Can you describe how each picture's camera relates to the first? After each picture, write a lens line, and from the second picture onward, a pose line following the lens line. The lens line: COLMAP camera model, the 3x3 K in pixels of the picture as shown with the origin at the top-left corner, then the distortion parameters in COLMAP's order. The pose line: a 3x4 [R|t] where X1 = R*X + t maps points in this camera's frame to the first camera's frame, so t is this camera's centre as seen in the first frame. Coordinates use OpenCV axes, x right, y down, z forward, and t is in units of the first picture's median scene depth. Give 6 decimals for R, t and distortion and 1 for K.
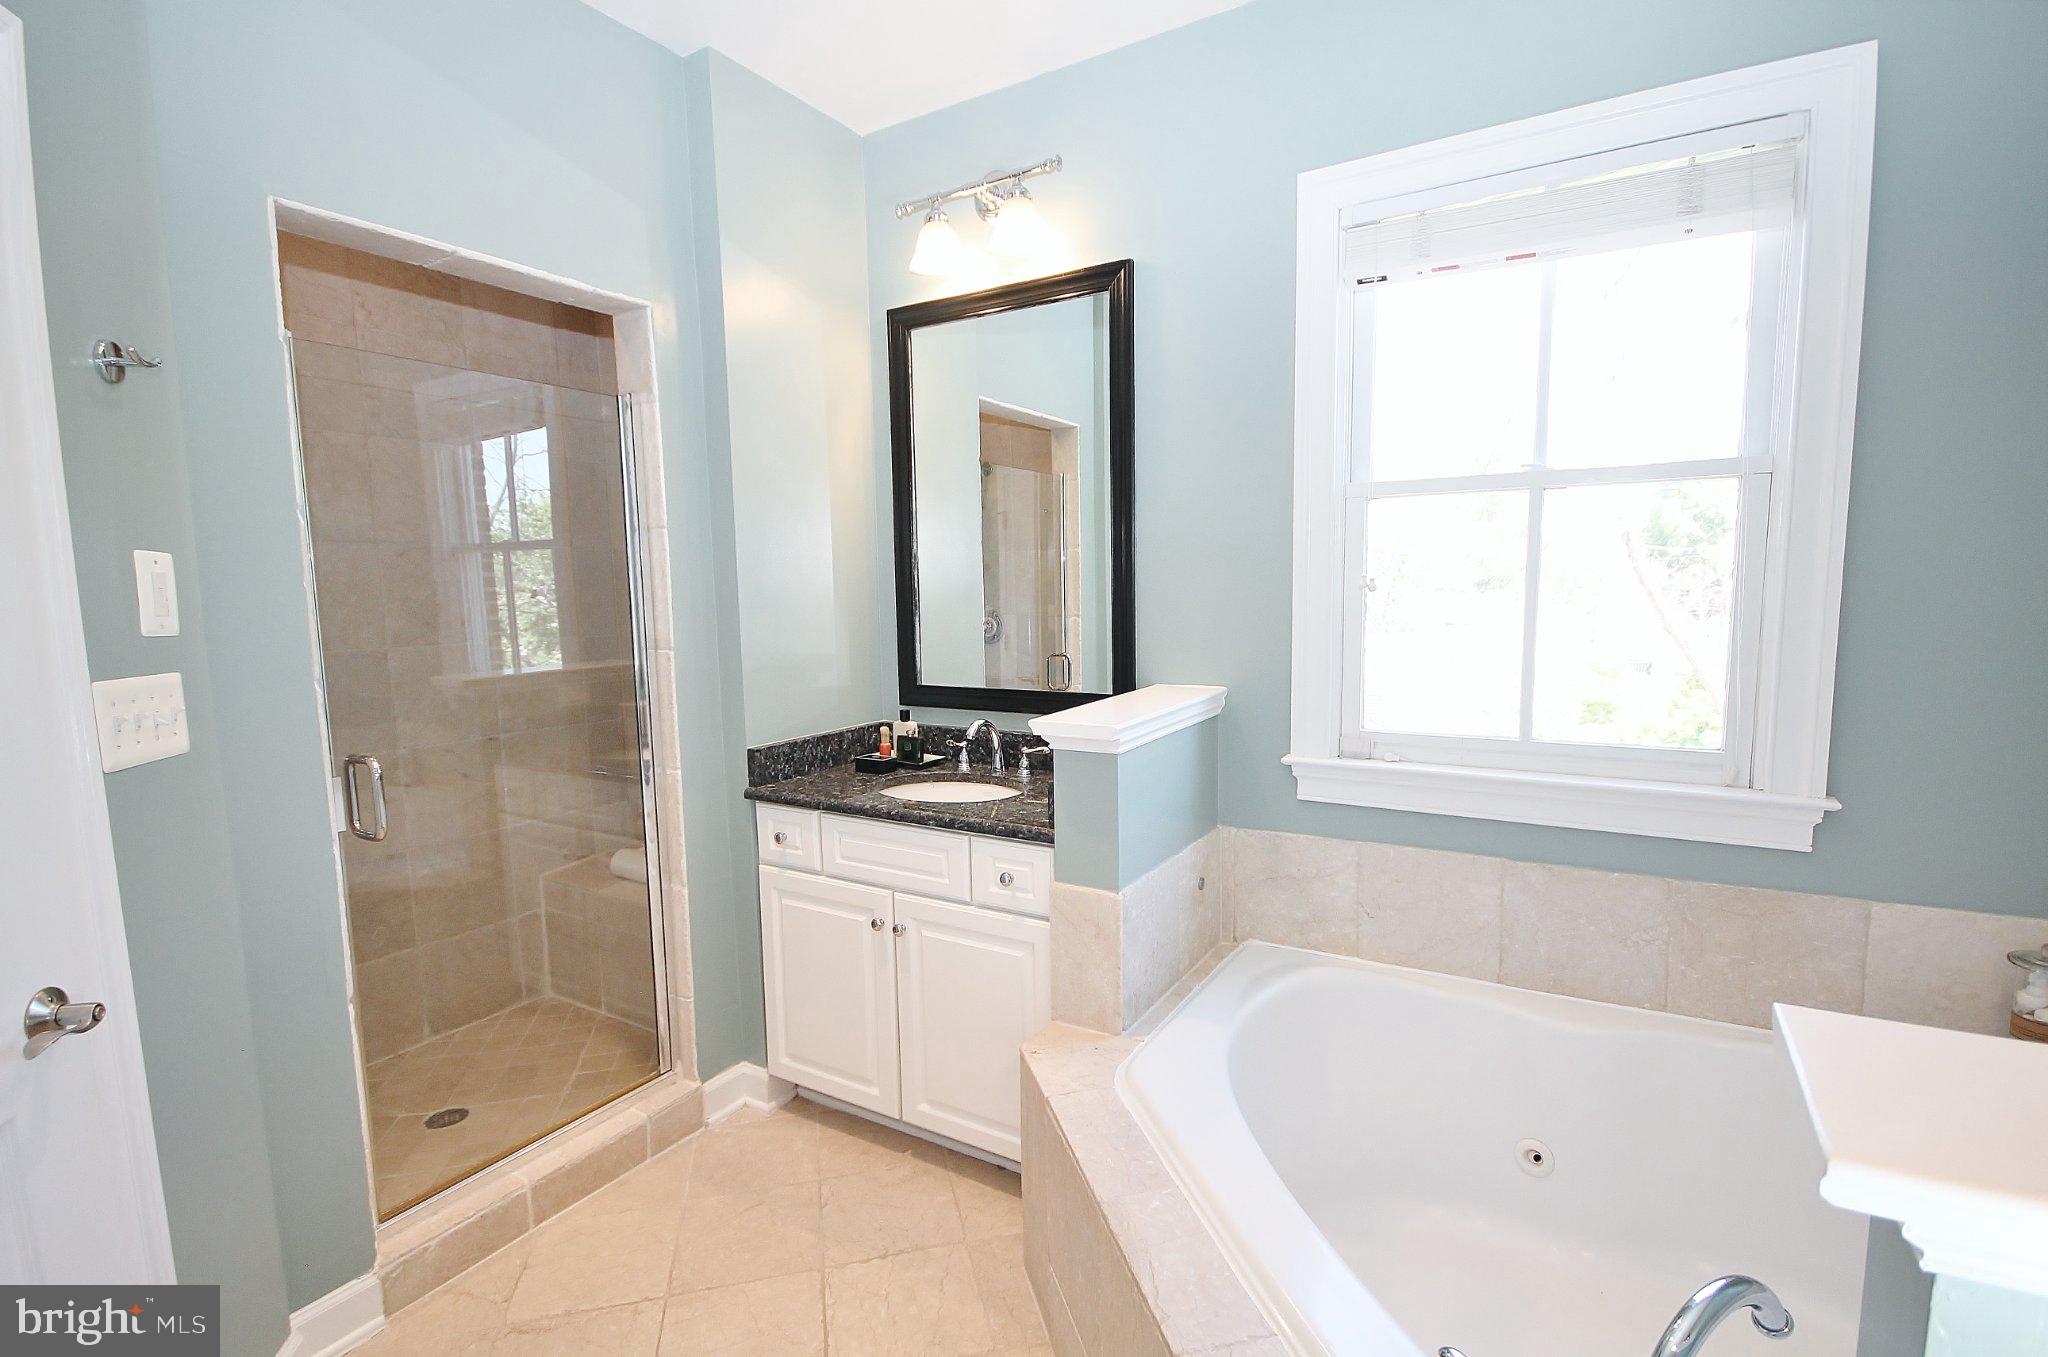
lens RADIAL K [[933.2, 0, 1024.0], [0, 933.2, 678.5], [0, 0, 1]] dist [-0.015998, 0.000025]
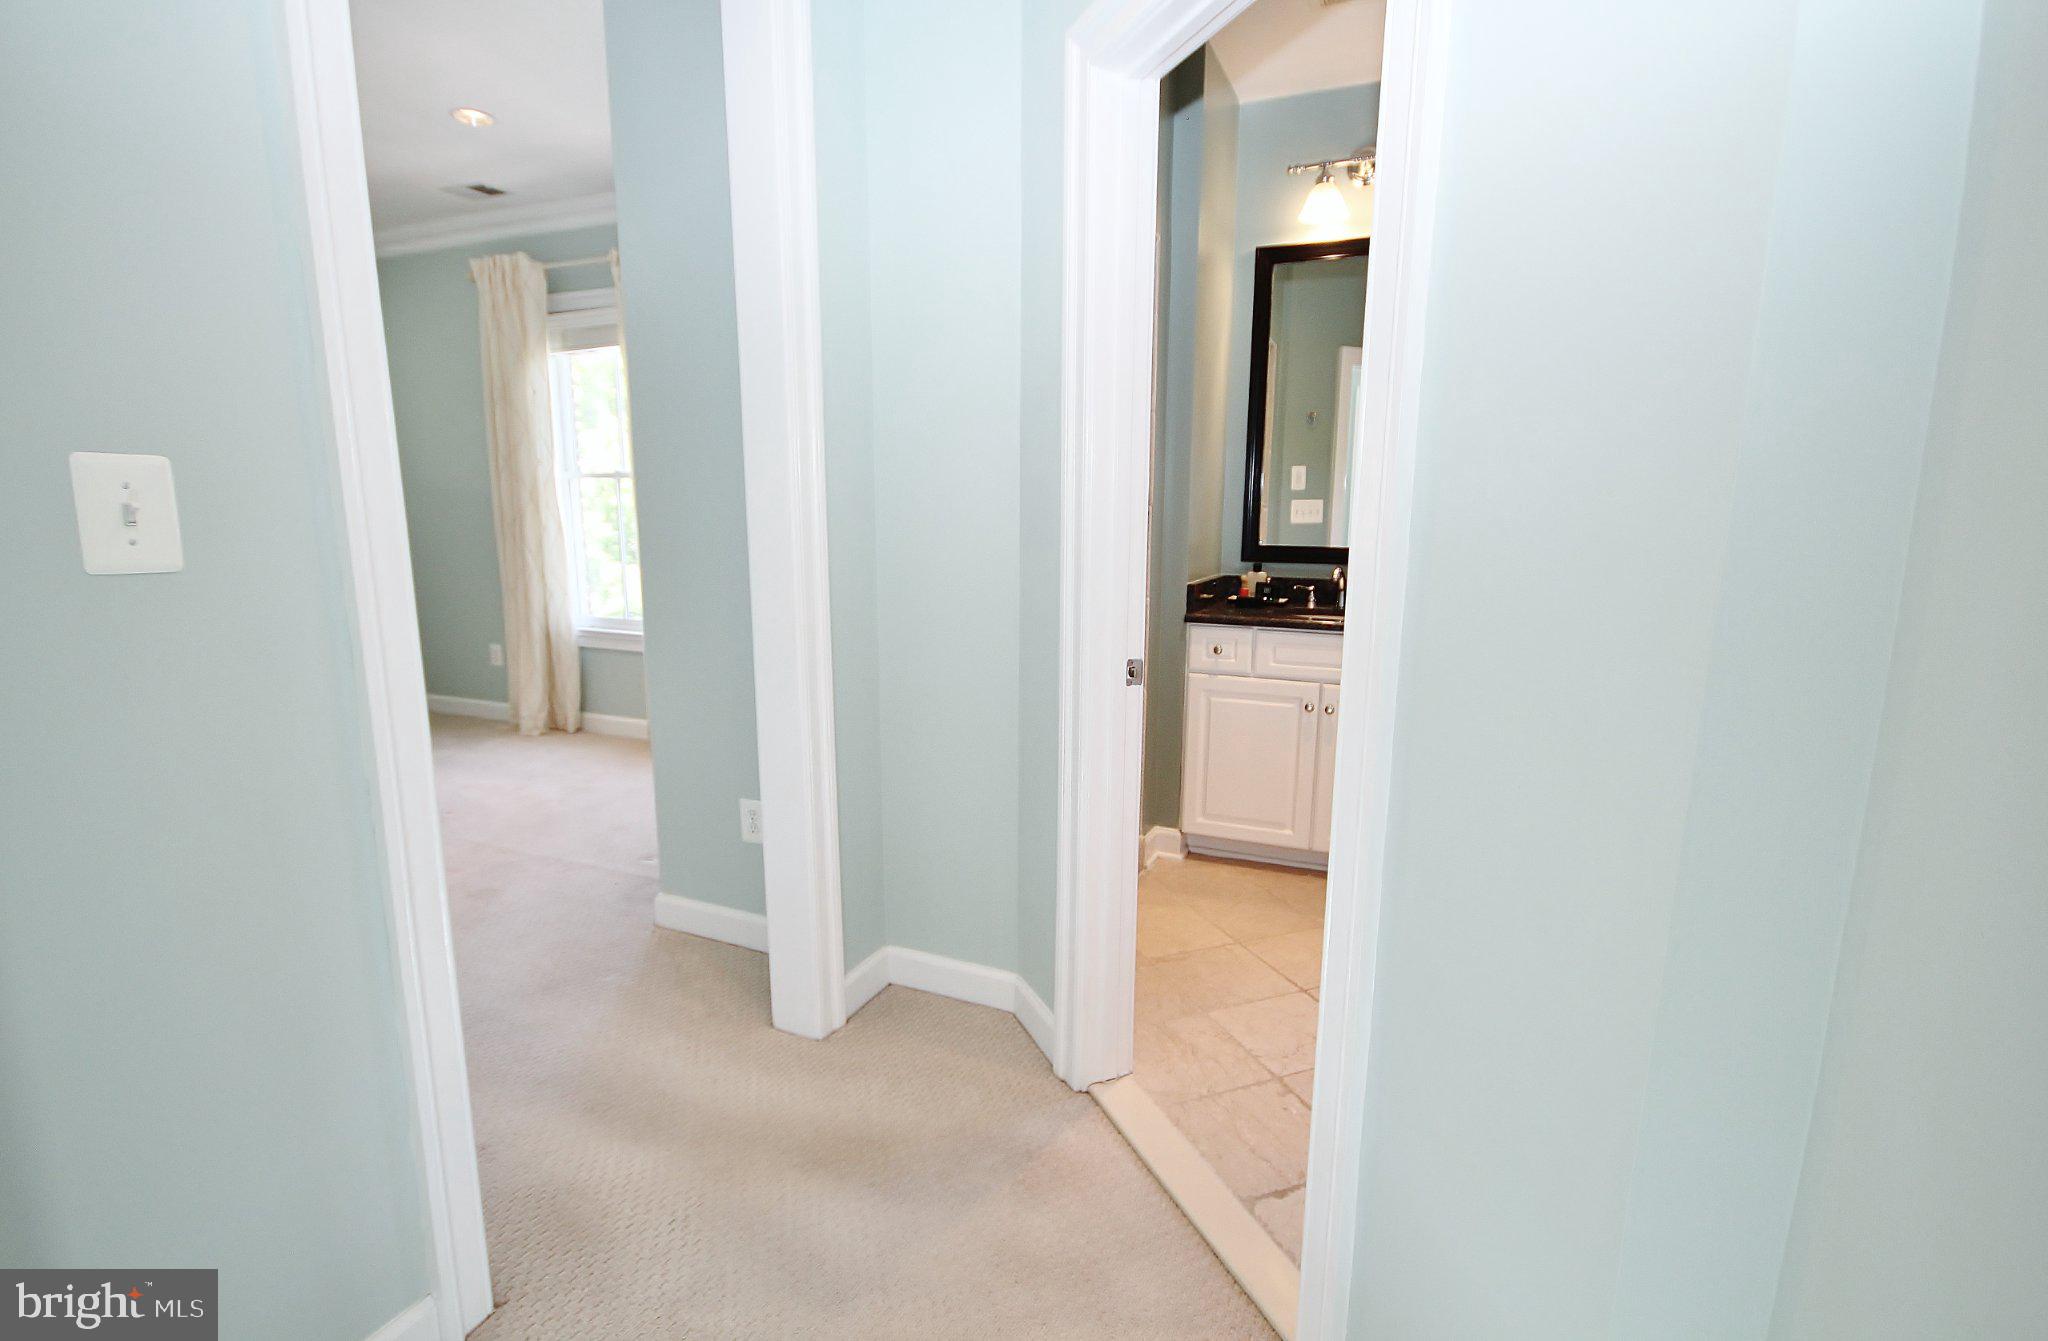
lens RADIAL K [[962.3, 0, 1026.9], [0, 962.3, 682.1], [0, 0, 1]] dist [-0.030562, -0.000055]
pose [[0.990220, 0.003194, 0.139477, -0.729269], [-0.013868, 0.997040, 0.075629, 0.117133], [-0.138823, -0.076824, 0.987333, -0.330098]]
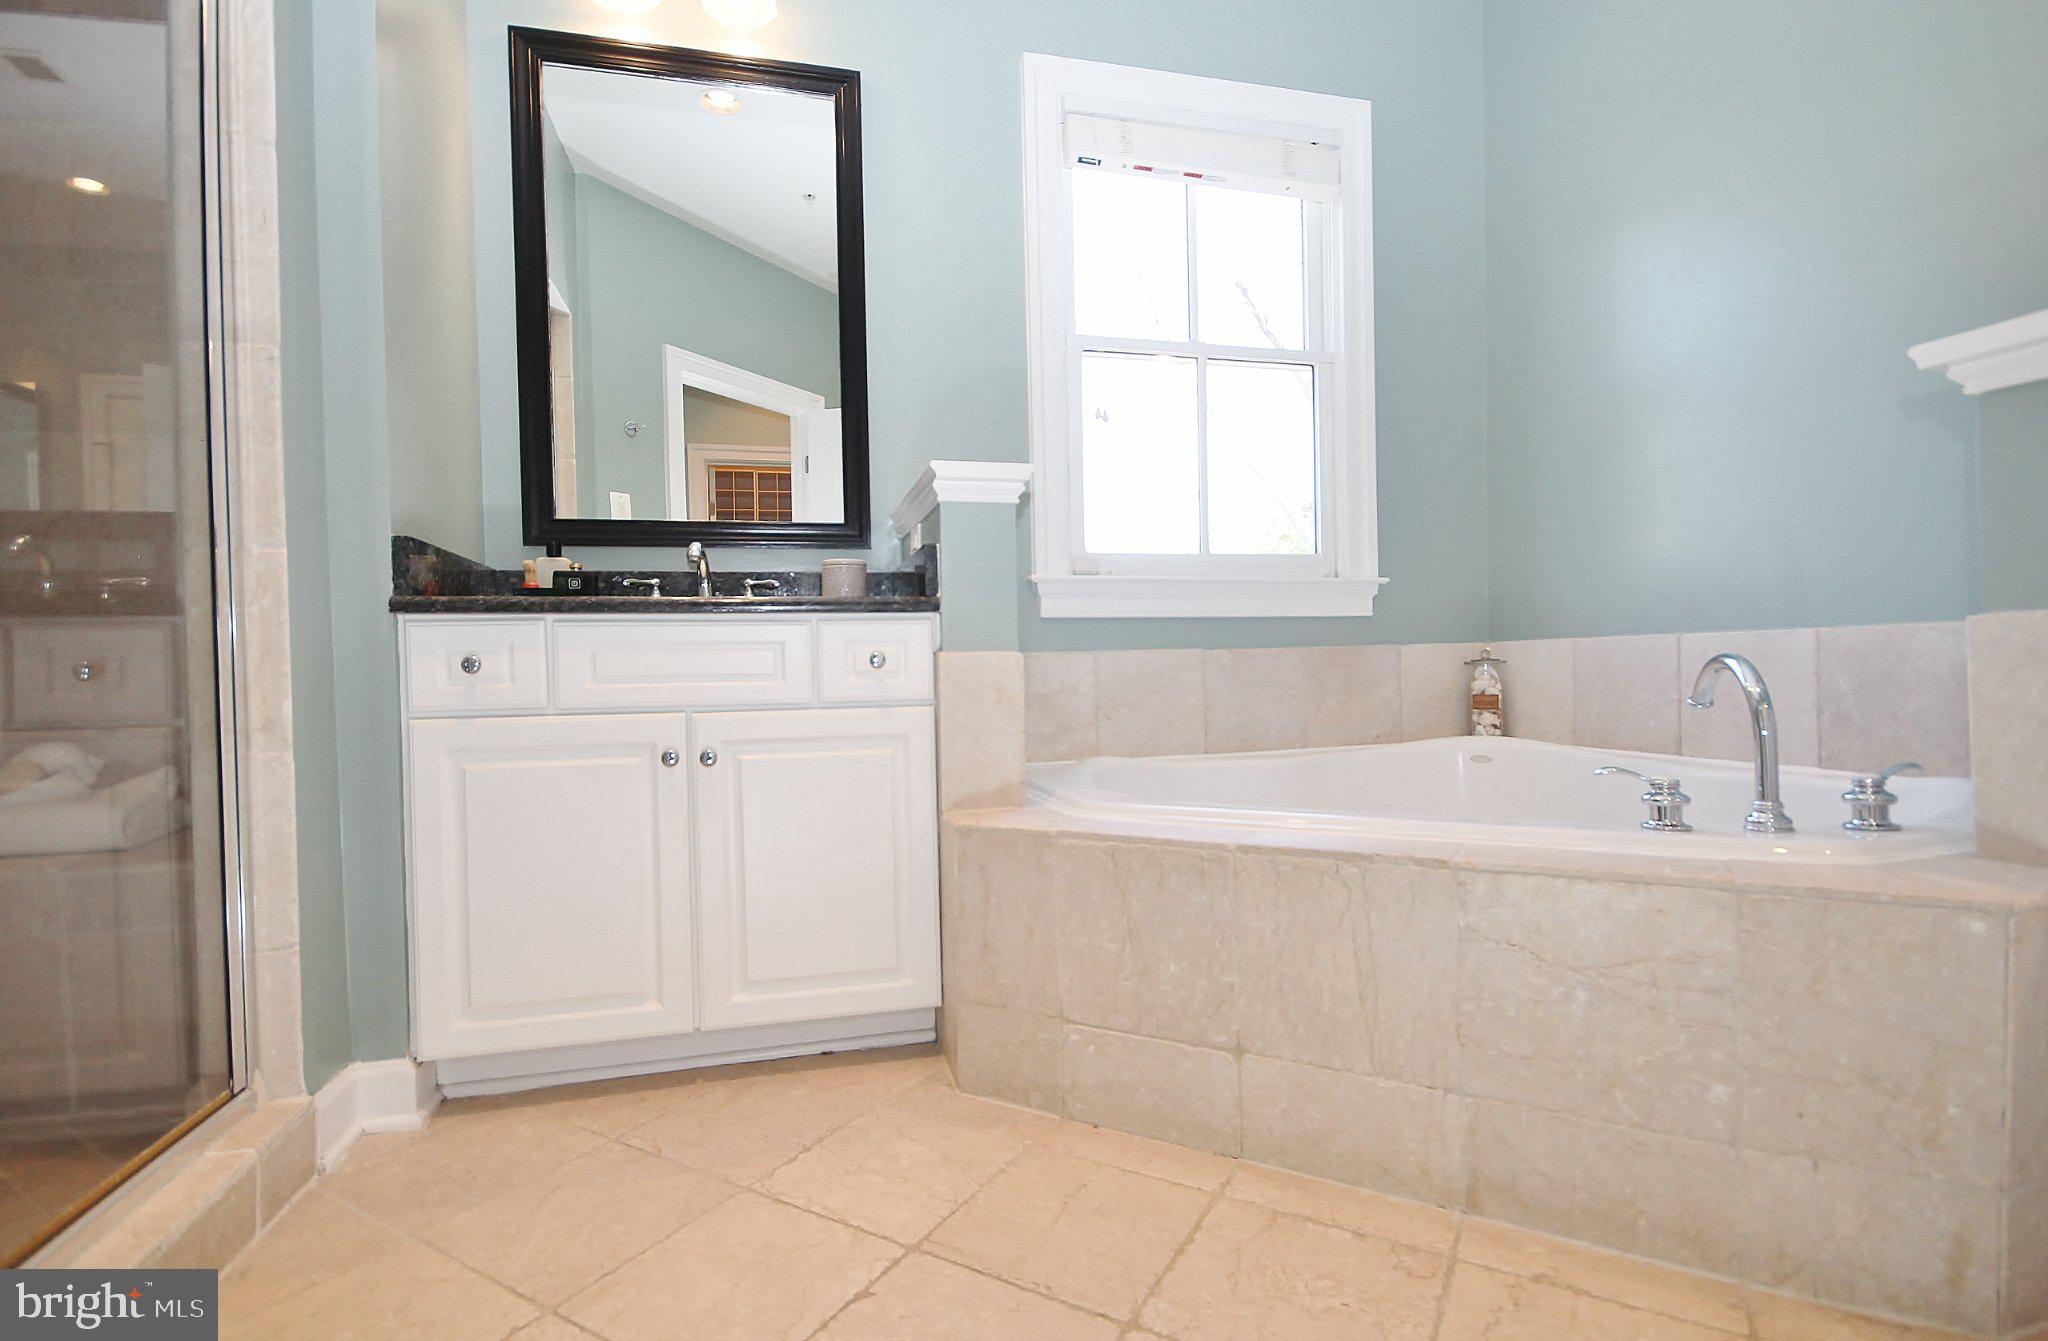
lens RADIAL K [[965.0, 0, 1028.4], [0, 965.0, 679.7], [0, 0, 1]] dist [-0.001297, -0.000243]
pose [[0.695693, -0.002051, 0.718336, -0.482526], [0.082344, 0.993632, -0.076911, 0.269127], [-0.713604, 0.112657, 0.691432, 0.243779]]
